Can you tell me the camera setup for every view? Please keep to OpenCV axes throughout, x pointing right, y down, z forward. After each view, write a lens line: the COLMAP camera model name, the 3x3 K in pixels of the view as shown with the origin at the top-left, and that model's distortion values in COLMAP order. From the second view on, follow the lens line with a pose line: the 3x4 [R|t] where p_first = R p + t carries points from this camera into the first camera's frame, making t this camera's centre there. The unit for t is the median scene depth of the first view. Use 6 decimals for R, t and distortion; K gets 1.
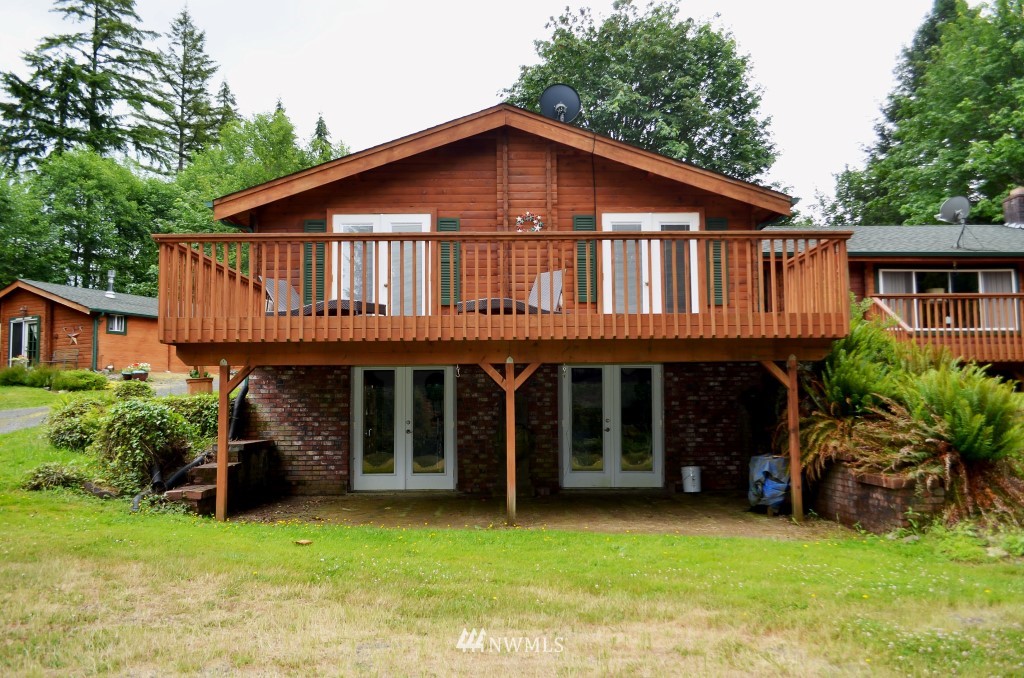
lens RADIAL K [[792.7, 0, 519.7], [0, 792.7, 341.1], [0, 0, 1]] dist [-0.014096, 0.005393]
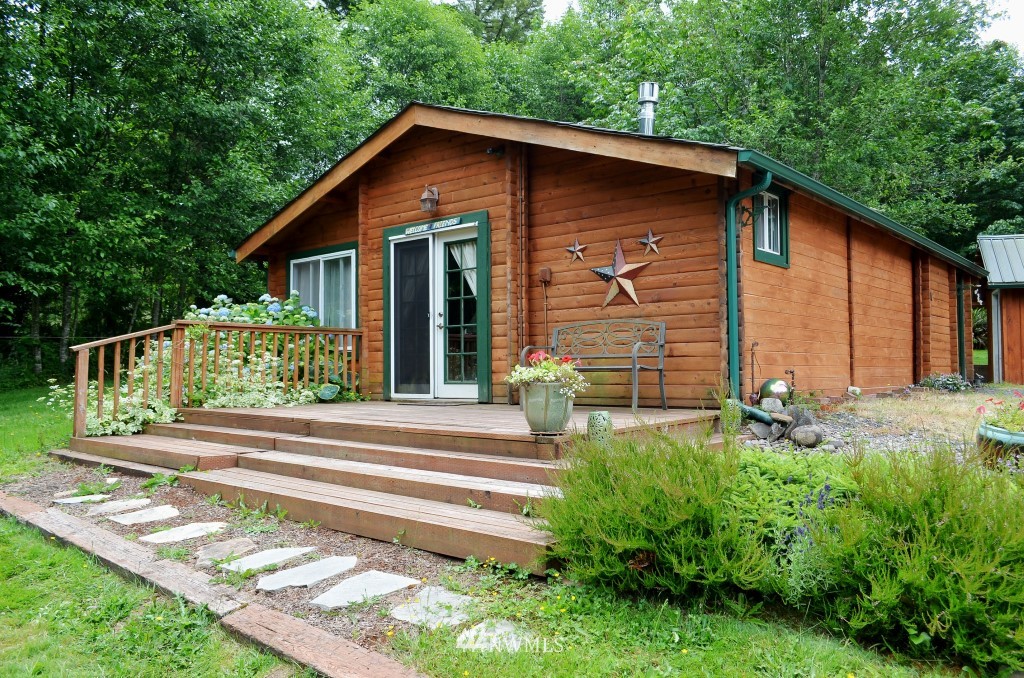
lens RADIAL K [[792.7, 0, 519.7], [0, 792.7, 341.1], [0, 0, 1]] dist [-0.014096, 0.005393]
pose [[0.965372, -0.005153, -0.260826, -0.510783], [0.016282, 0.999046, 0.040527, 0.005327], [0.260368, -0.043371, 0.964535, 0.698200]]
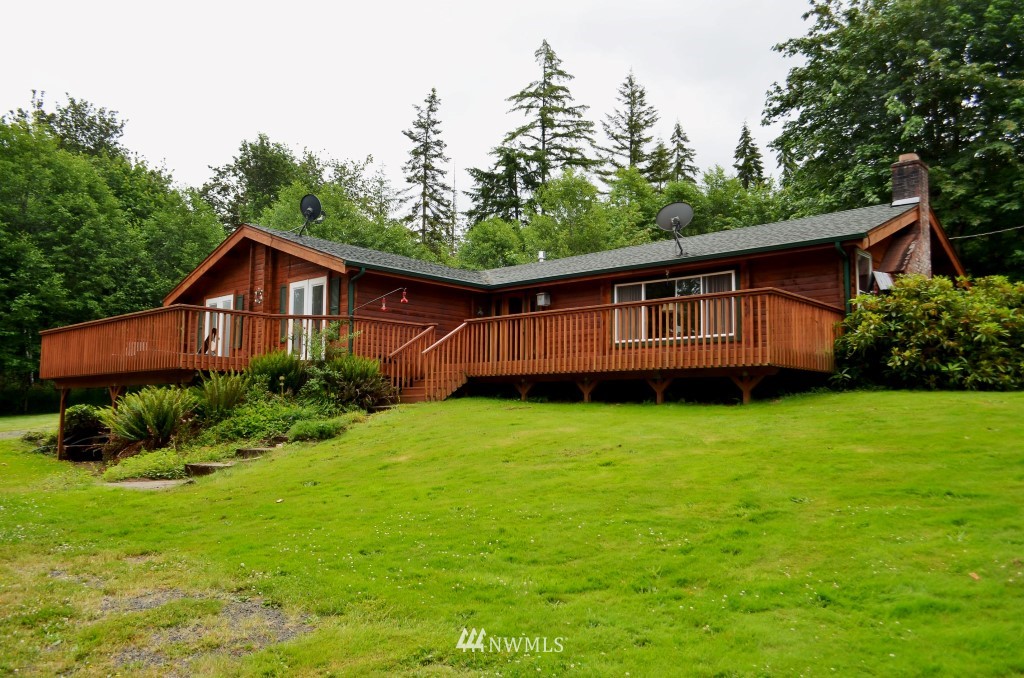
lens RADIAL K [[796.7, 0, 525.9], [0, 796.7, 338.5], [0, 0, 1]] dist [-0.018924, 0.004494]
pose [[0.735375, -0.053741, -0.675526, 0.628490], [0.043333, 0.998540, -0.032266, 0.005293], [0.676273, -0.005545, 0.736630, 0.081476]]
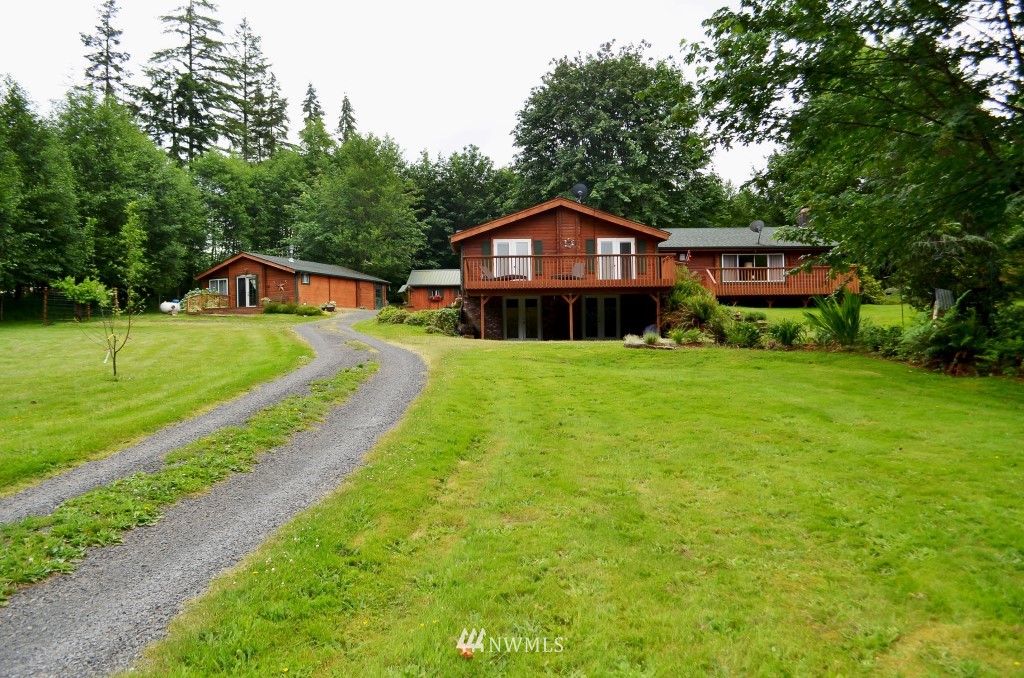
lens RADIAL K [[792.7, 0, 519.7], [0, 792.7, 341.1], [0, 0, 1]] dist [-0.014096, 0.005393]
pose [[0.999637, -0.007686, 0.025819, -0.094797], [0.005881, 0.997580, 0.069275, -0.002871], [-0.026289, -0.069098, 0.997263, -0.693769]]
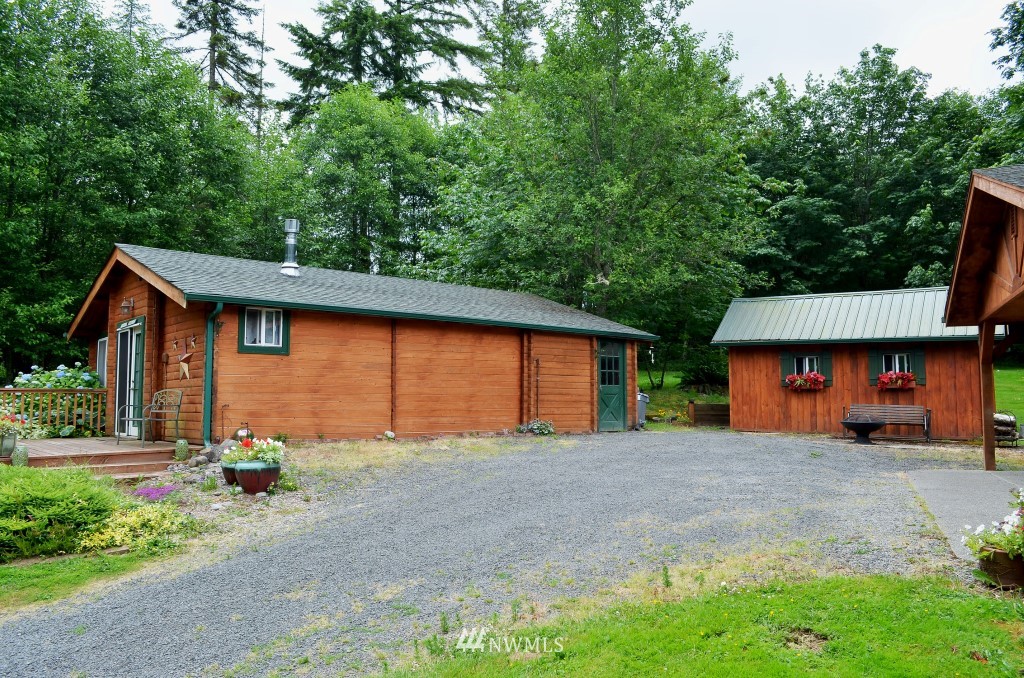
lens RADIAL K [[792.7, 0, 519.7], [0, 792.7, 341.1], [0, 0, 1]] dist [-0.014096, 0.005393]
pose [[0.911403, -0.023191, -0.410861, -0.202557], [0.024490, 0.999698, -0.002102, -0.010888], [0.410785, -0.008146, 0.911696, 0.650082]]
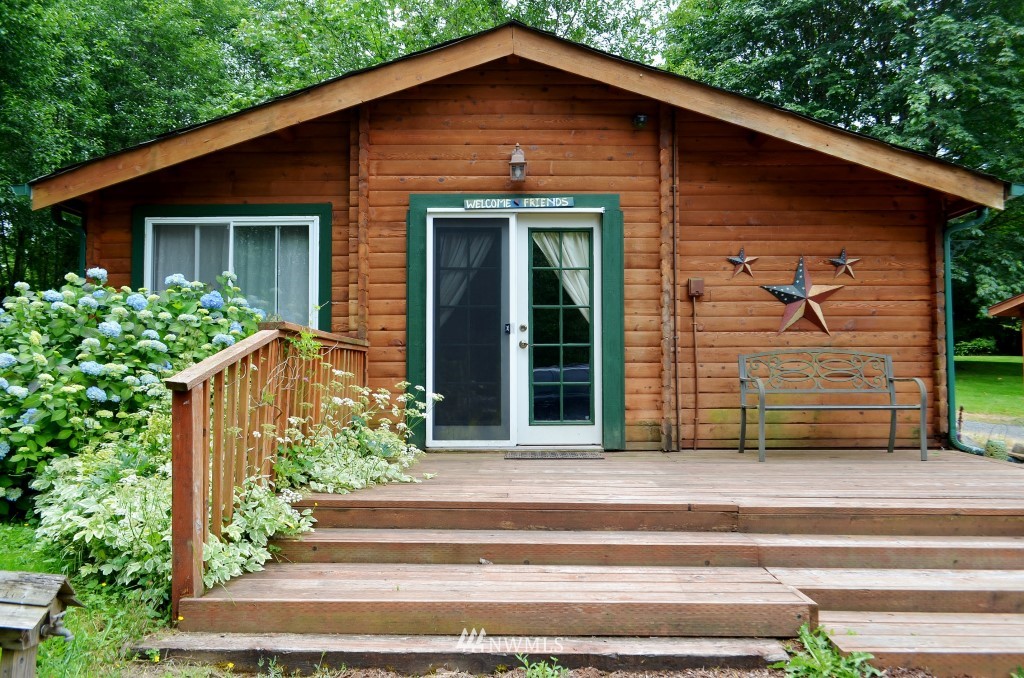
lens RADIAL K [[792.7, 0, 519.7], [0, 792.7, 341.1], [0, 0, 1]] dist [-0.014096, 0.005393]
pose [[0.904045, 0.029206, 0.426438, -0.723542], [-0.042994, 0.998817, 0.022739, 0.005702], [-0.425269, -0.038892, 0.904231, 0.792917]]
